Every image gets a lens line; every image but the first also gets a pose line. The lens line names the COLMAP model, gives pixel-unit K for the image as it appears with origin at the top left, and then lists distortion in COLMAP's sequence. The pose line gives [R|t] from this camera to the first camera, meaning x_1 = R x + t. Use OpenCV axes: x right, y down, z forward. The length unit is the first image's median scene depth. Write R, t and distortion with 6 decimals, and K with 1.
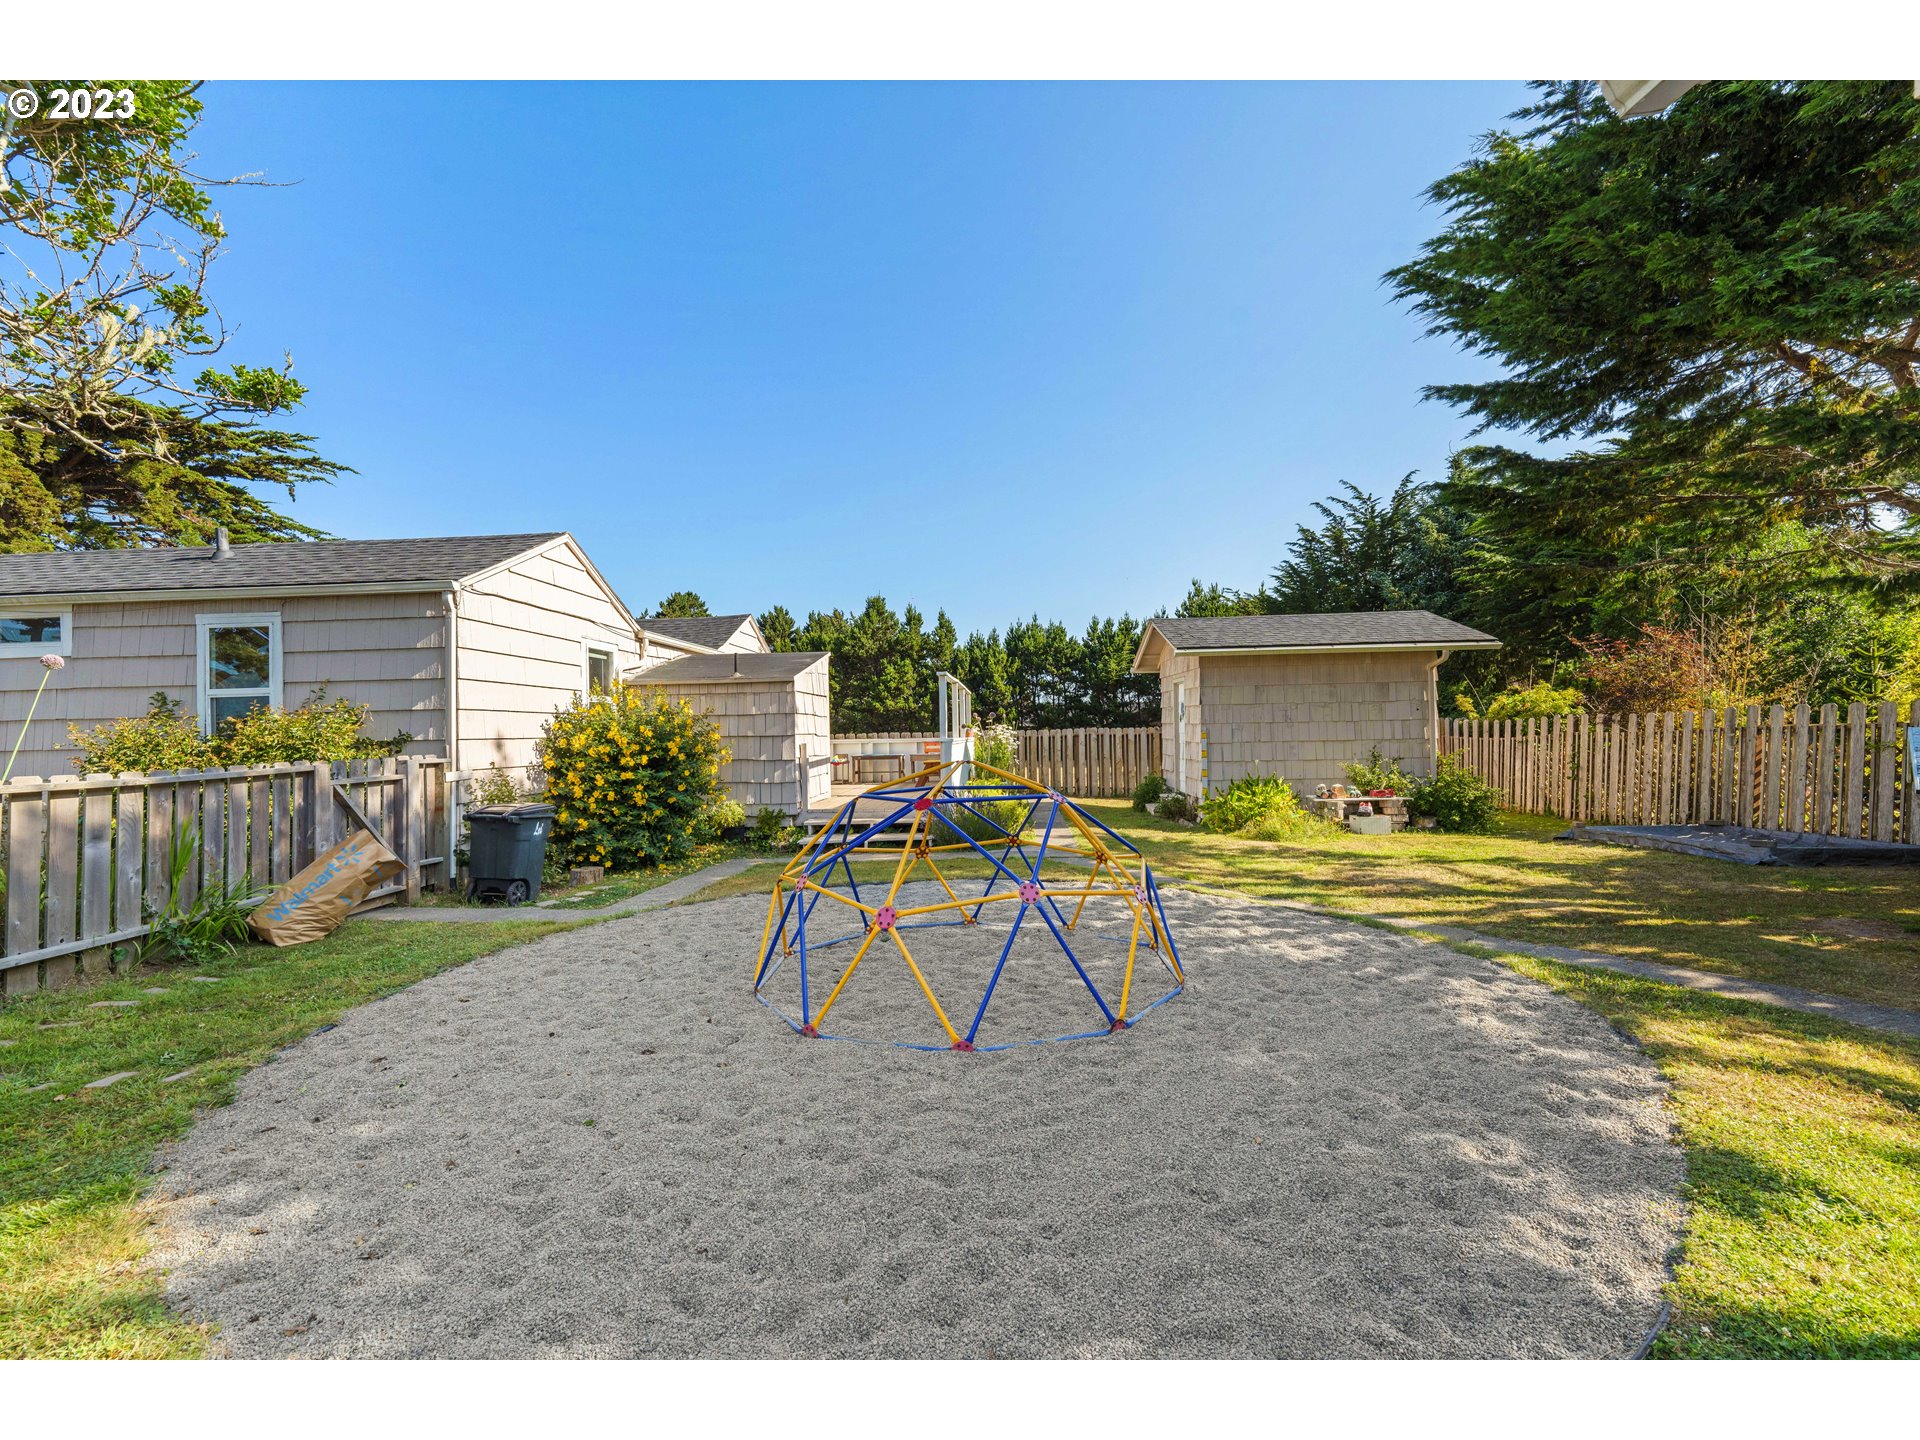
lens RADIAL K [[803.2, 0, 959.3], [0, 803.2, 730.4], [0, 0, 1]] dist [0.000945, 0.000189]
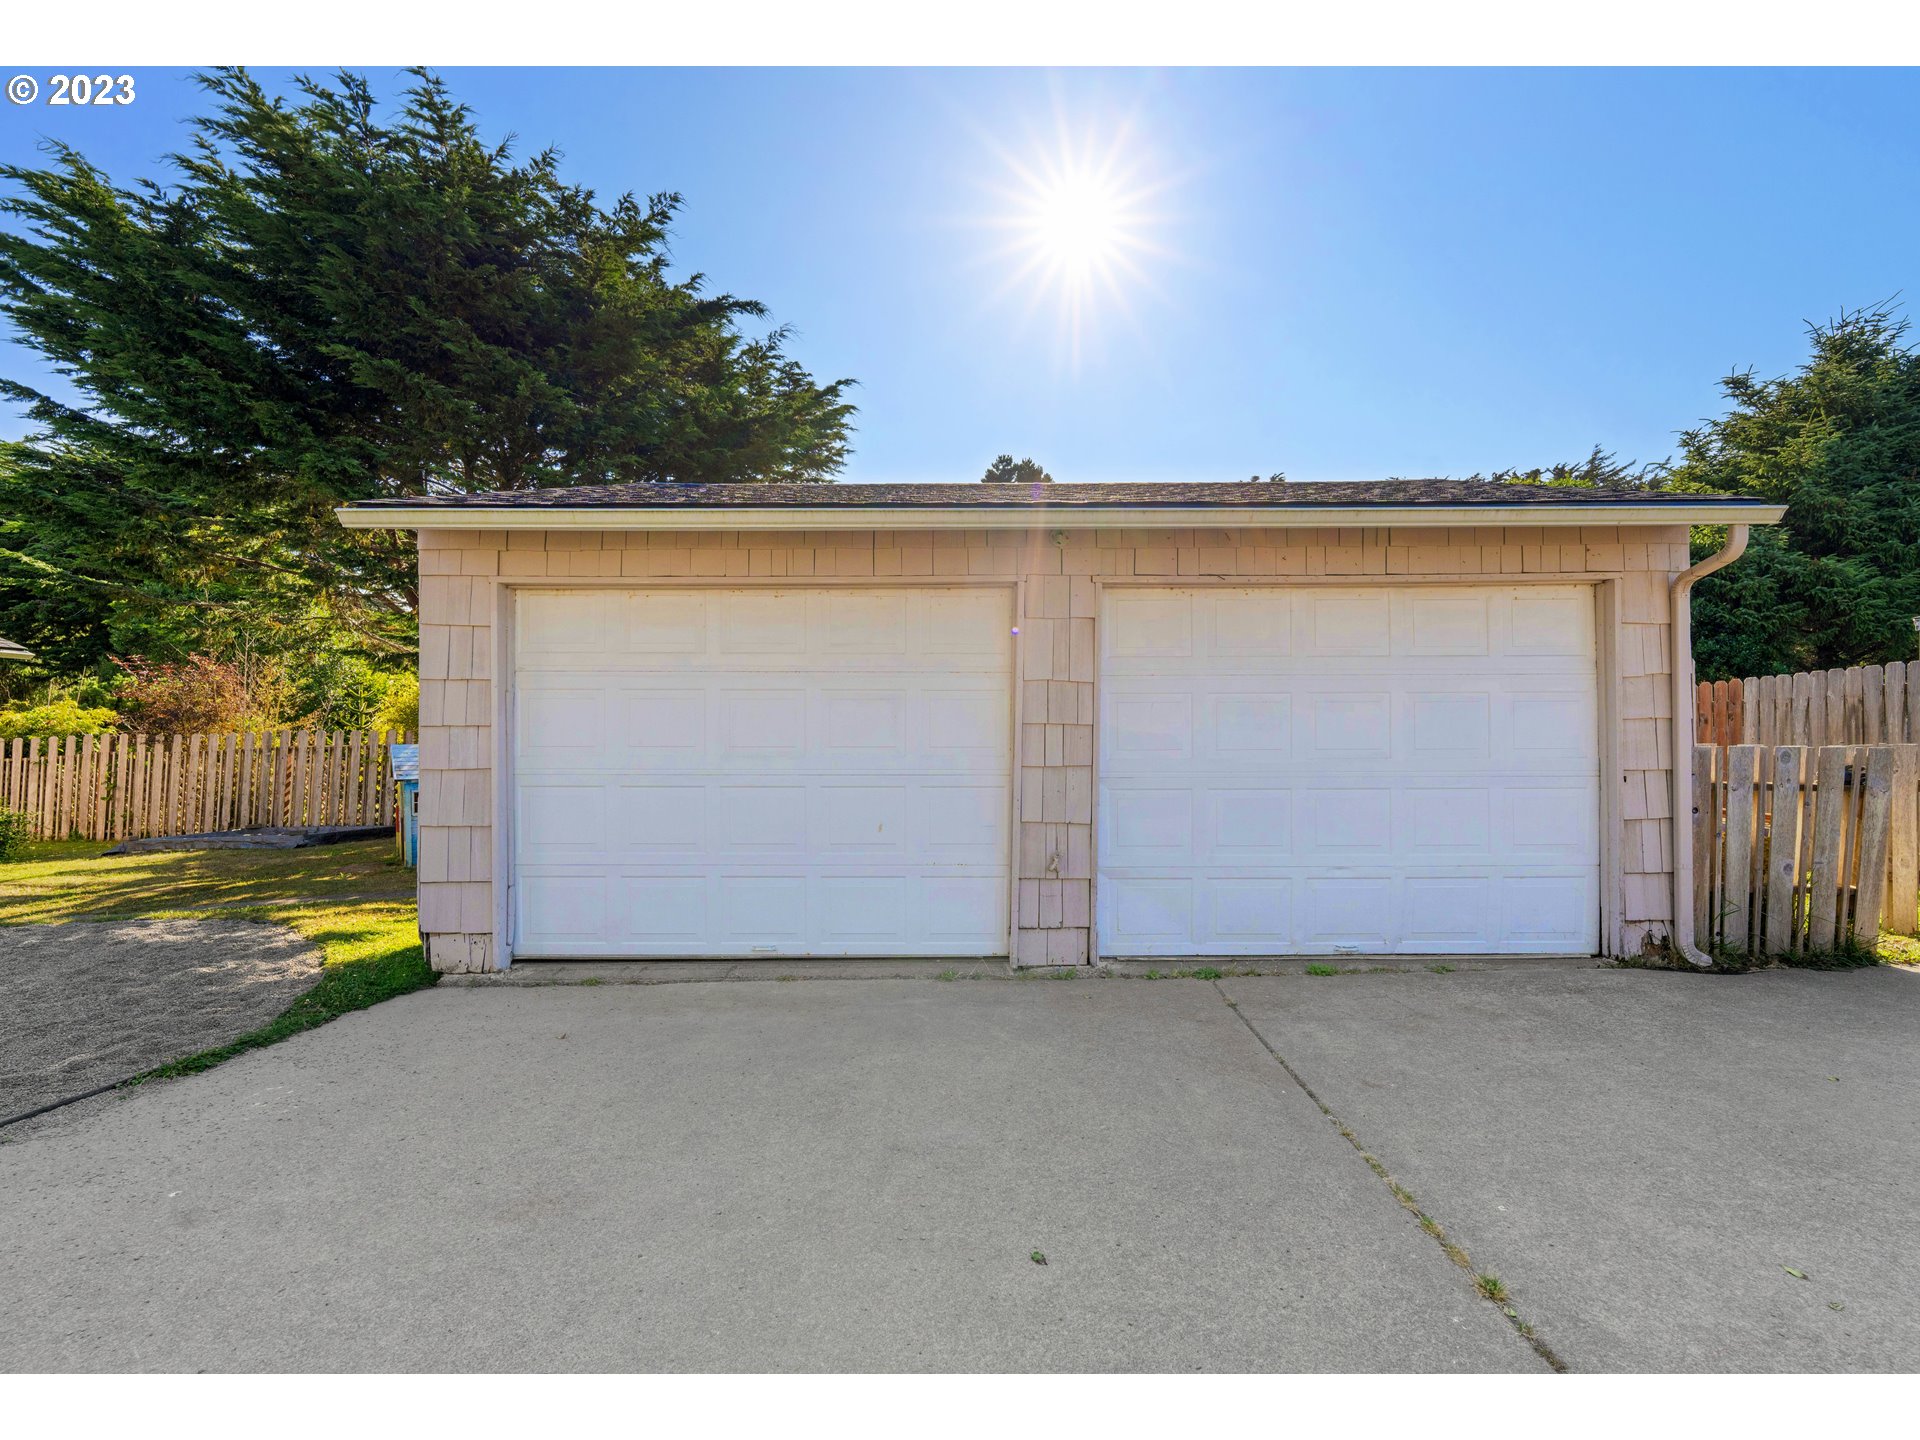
lens RADIAL K [[777.3, 0, 959.2], [0, 777.3, 730.6], [0, 0, 1]] dist [0.000476, -0.000759]
pose [[0.059815, 0.032752, 0.997672, -0.118953], [-0.001815, 0.999463, -0.032702, 0.005170], [-0.998208, 0.000146, 0.059842, -0.091446]]
